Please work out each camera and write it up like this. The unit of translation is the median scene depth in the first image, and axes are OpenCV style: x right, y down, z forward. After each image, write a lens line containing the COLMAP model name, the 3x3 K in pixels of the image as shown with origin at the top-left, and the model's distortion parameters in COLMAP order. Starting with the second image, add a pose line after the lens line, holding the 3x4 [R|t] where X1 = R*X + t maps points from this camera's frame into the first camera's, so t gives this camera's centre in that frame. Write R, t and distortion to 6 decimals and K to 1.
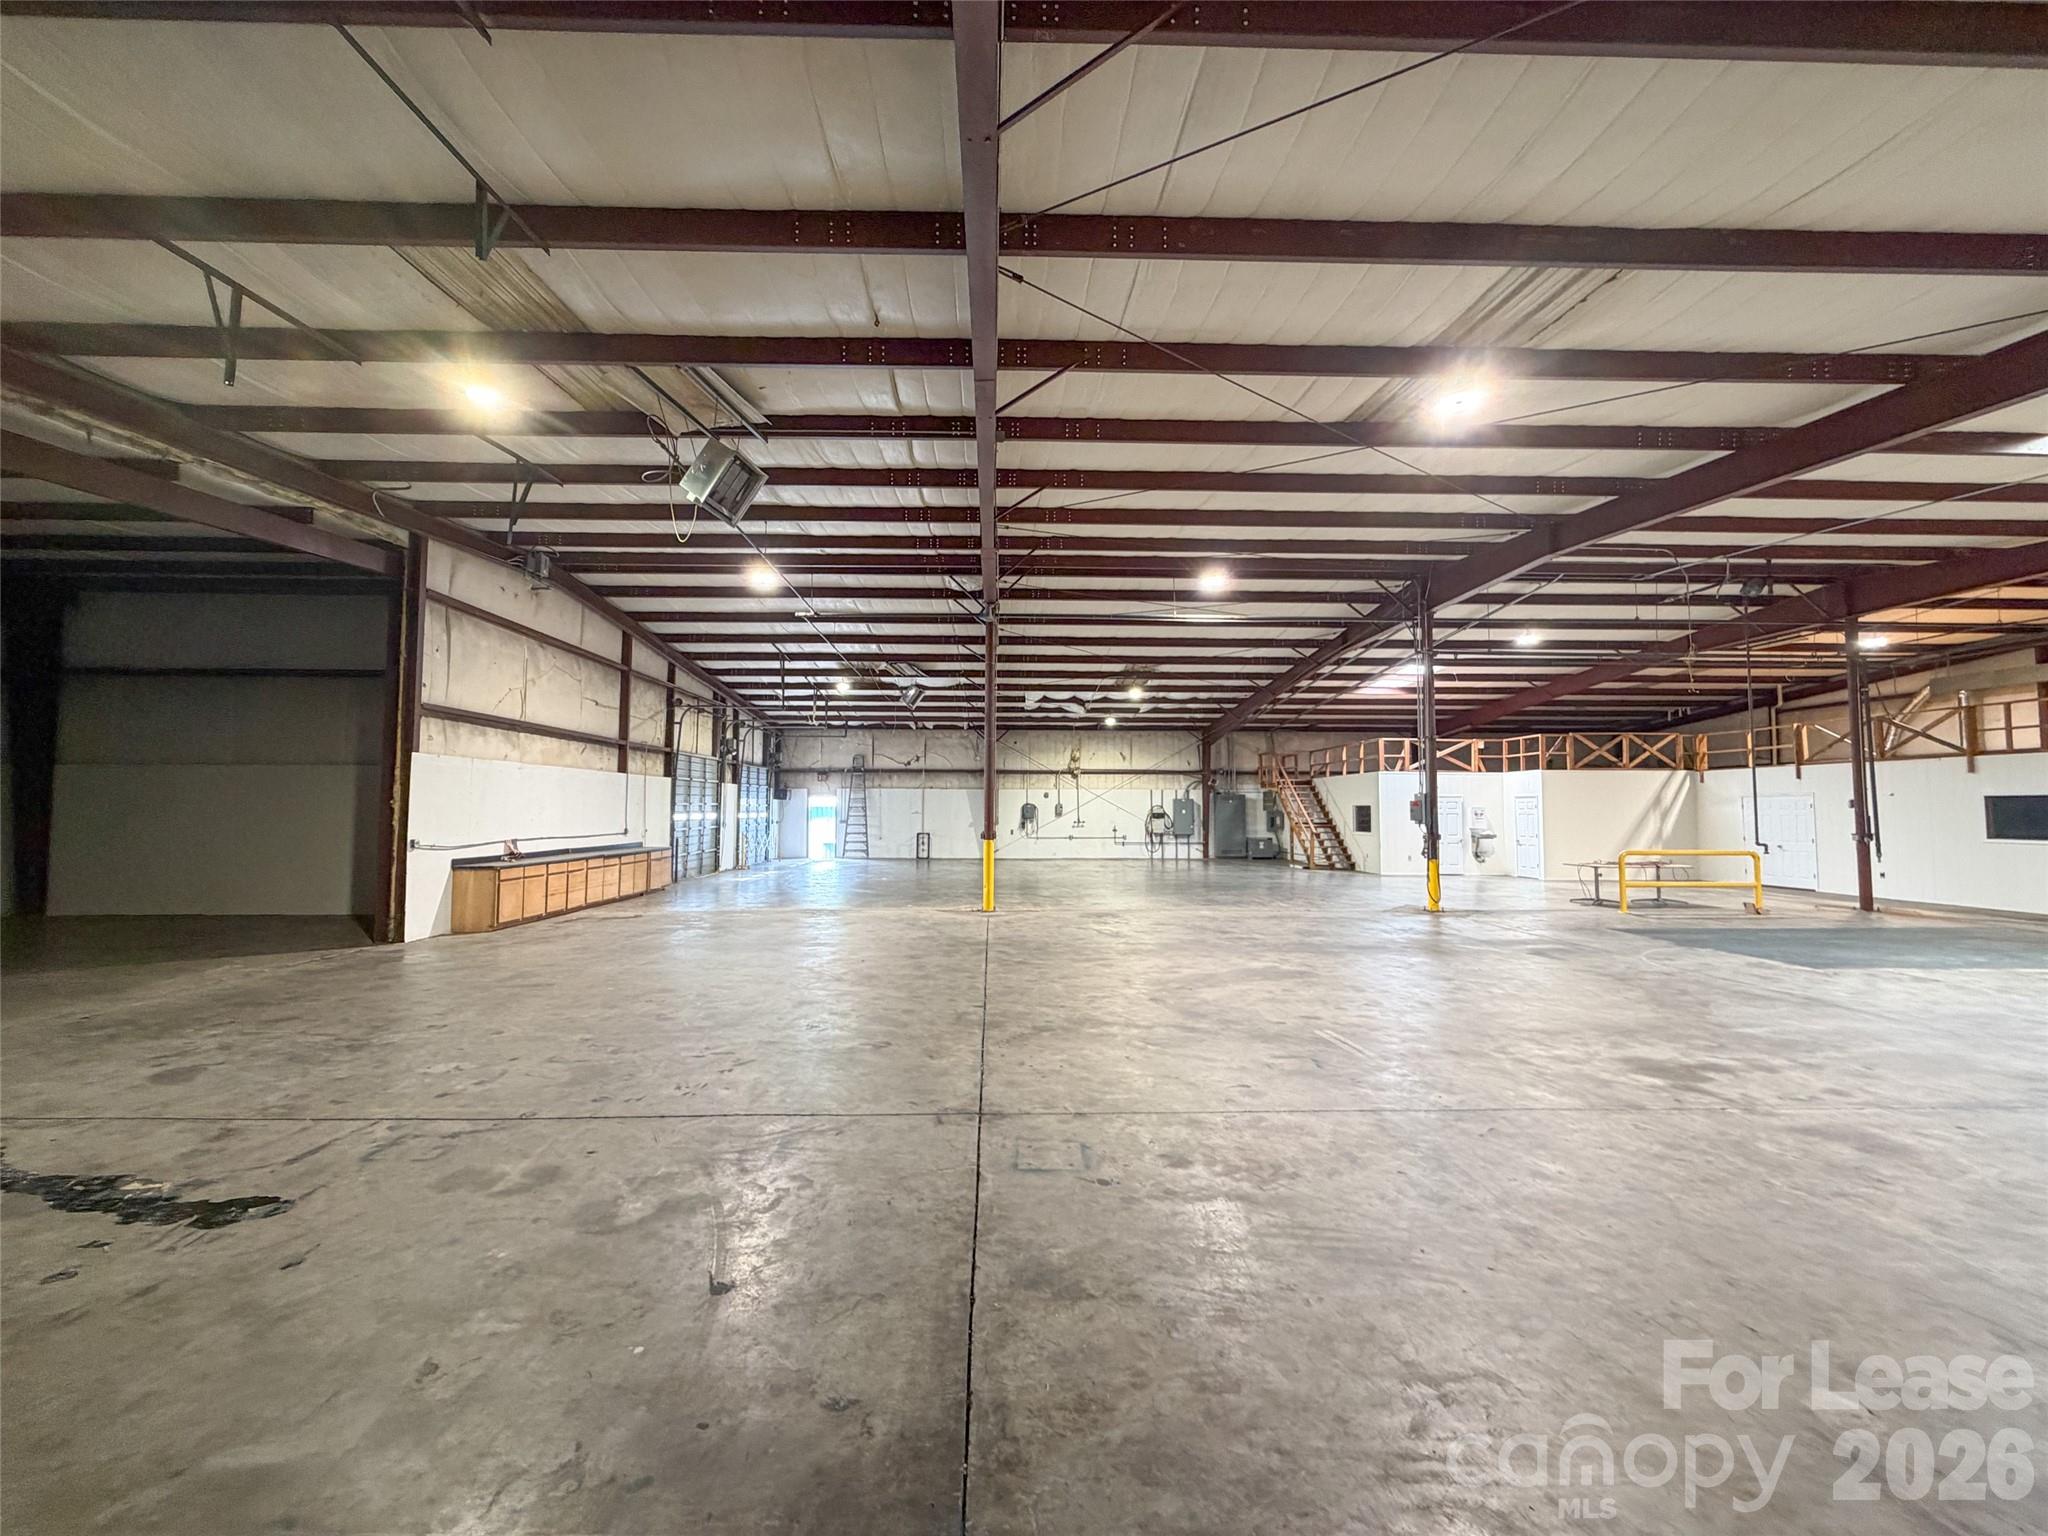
lens RADIAL K [[814.3, 0, 1018.7], [0, 814.3, 760.9], [0, 0, 1]] dist [0.001252, 0.000177]
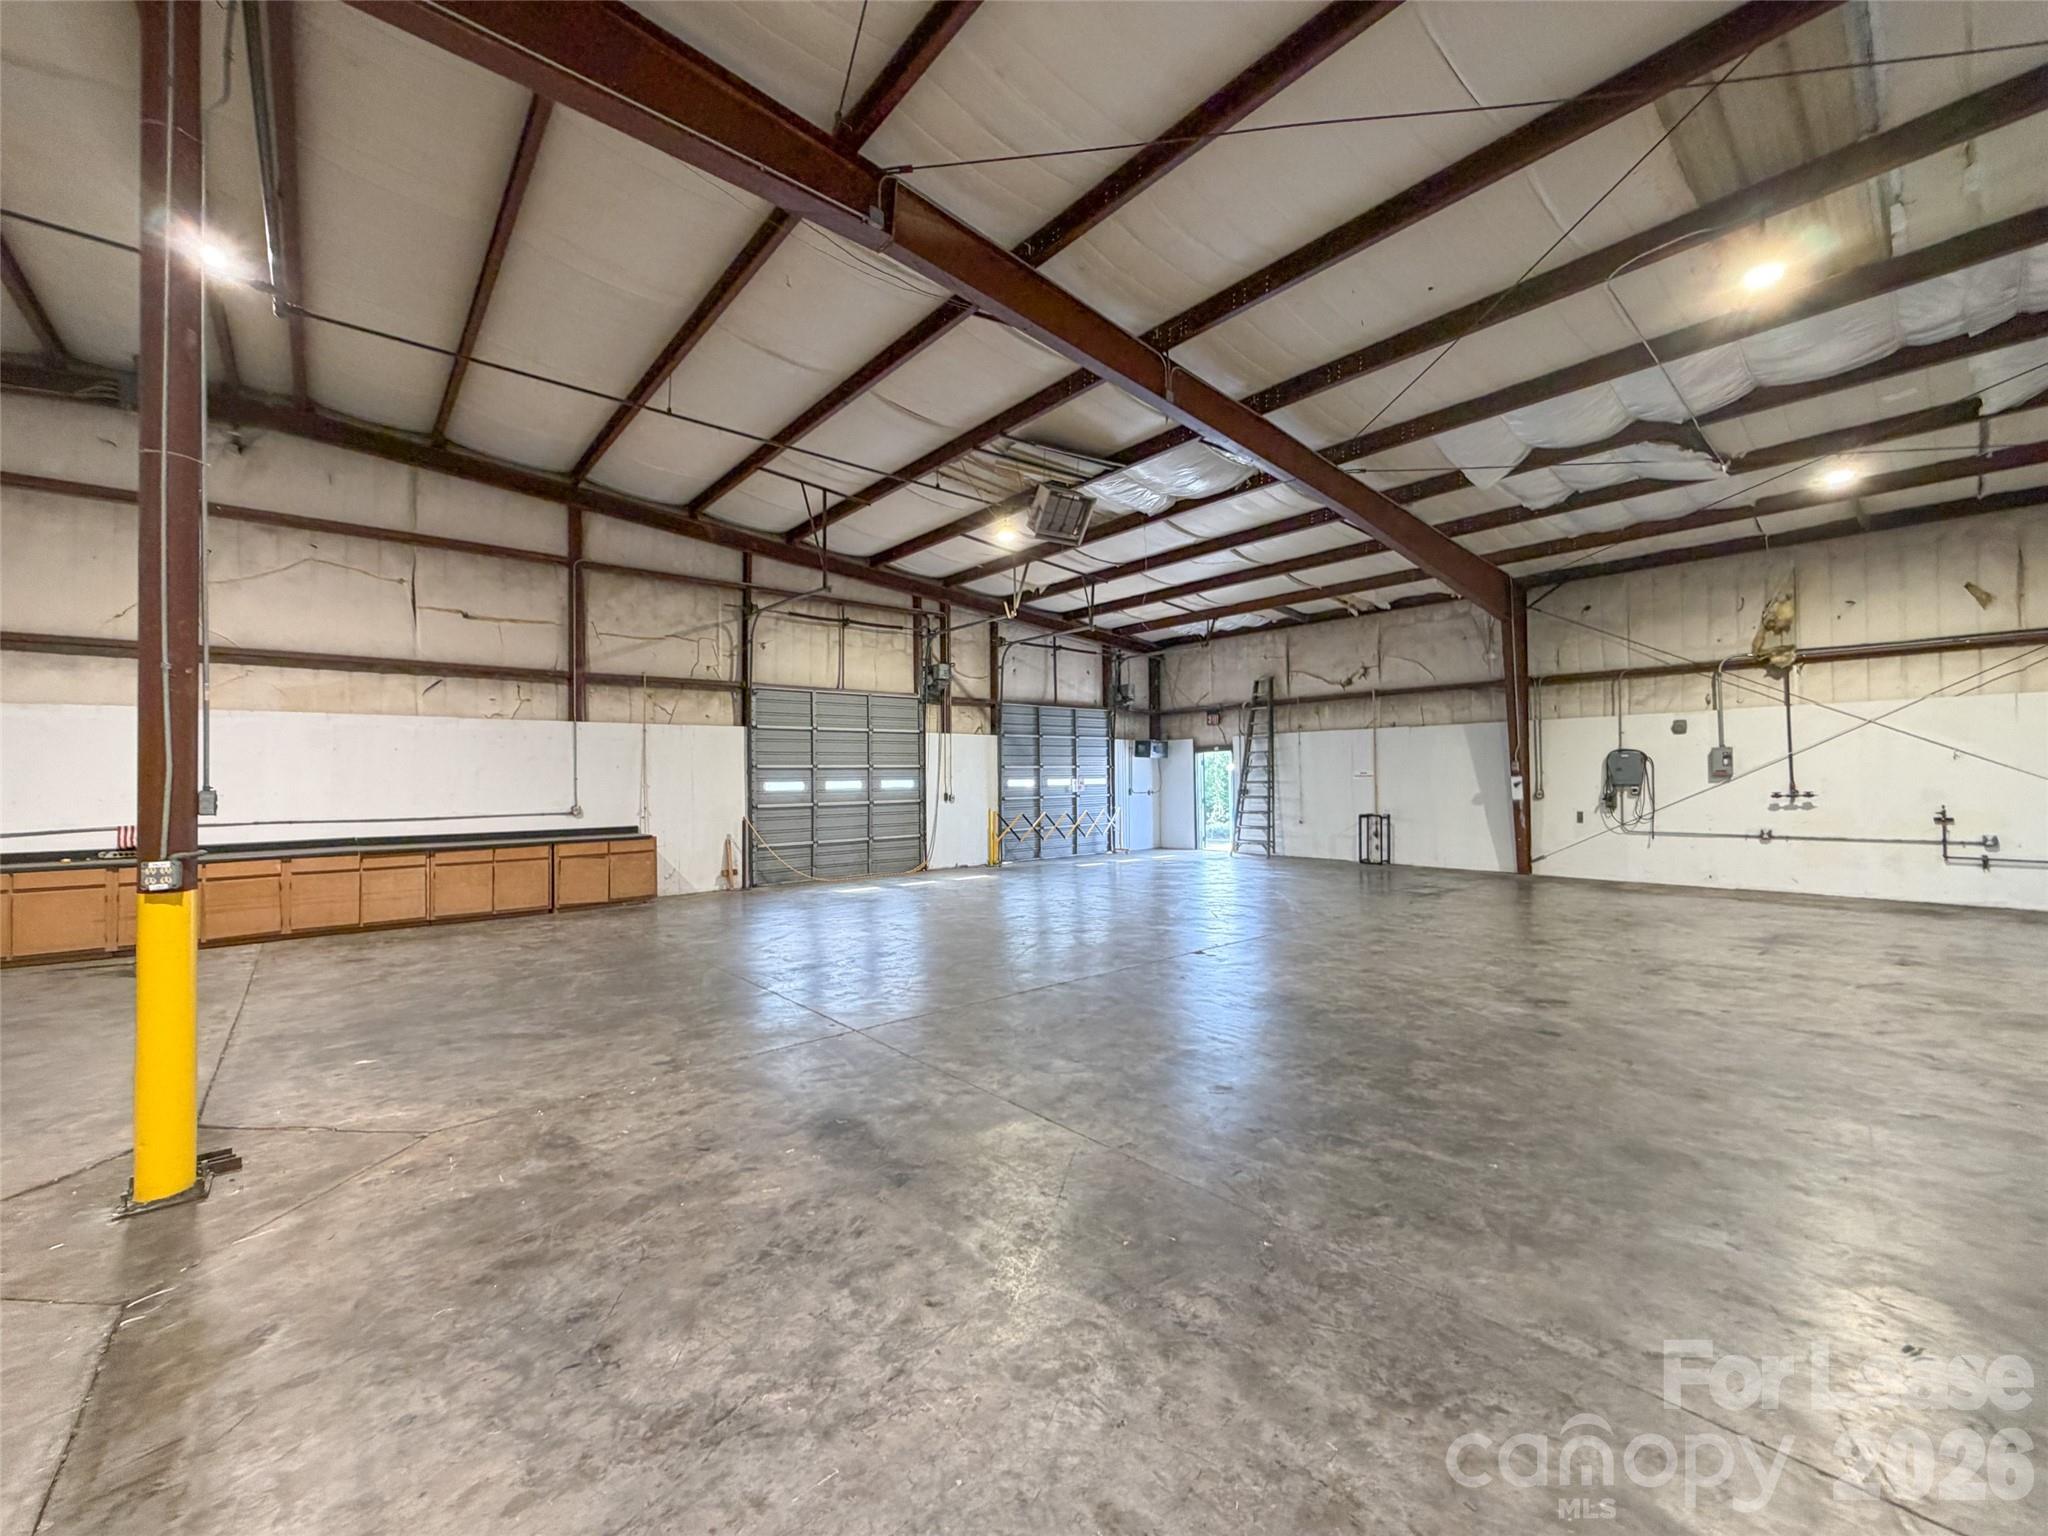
lens RADIAL K [[814.3, 0, 1017.2], [0, 814.3, 762.7], [0, 0, 1]] dist [0.001252, 0.000177]
pose [[0.625110, -0.024892, -0.780139, 0.175879], [0.058613, 0.998166, 0.015117, 0.042978], [0.778333, -0.055176, 0.625423, 0.616763]]
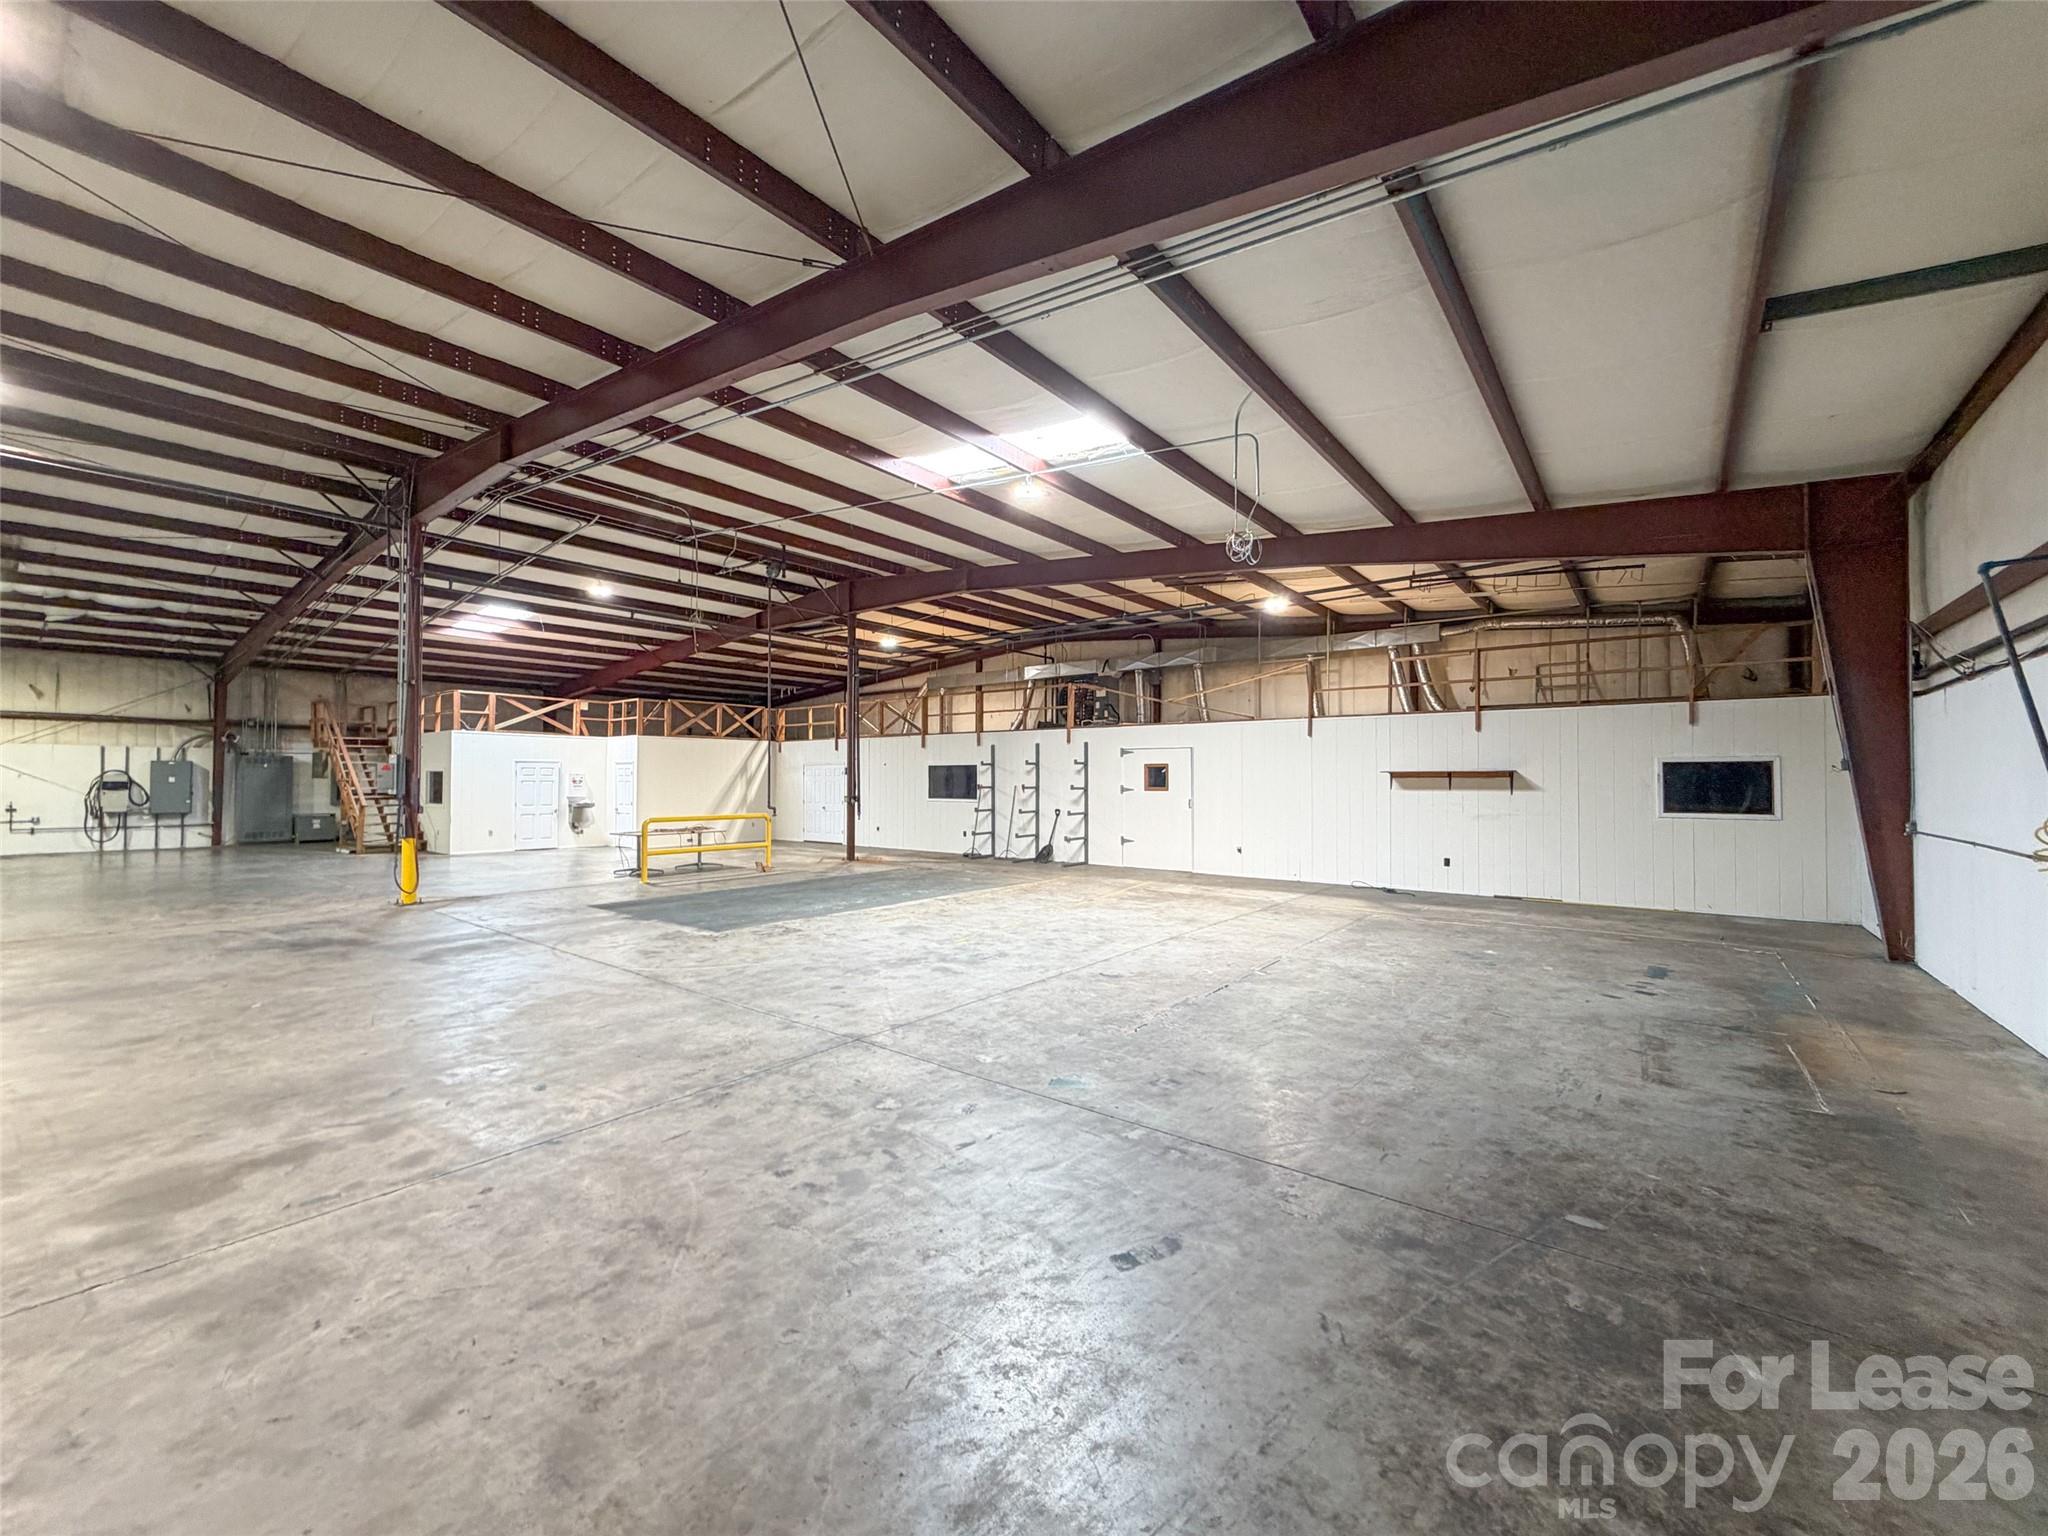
lens RADIAL K [[814.3, 0, 1012.1], [0, 814.3, 767.7], [0, 0, 1]] dist [0.001252, 0.000177]
pose [[0.646955, 0.009218, 0.762473, 0.169489], [-0.045522, 0.998610, 0.026553, 0.003119], [-0.761168, -0.051888, 0.646475, 0.030884]]
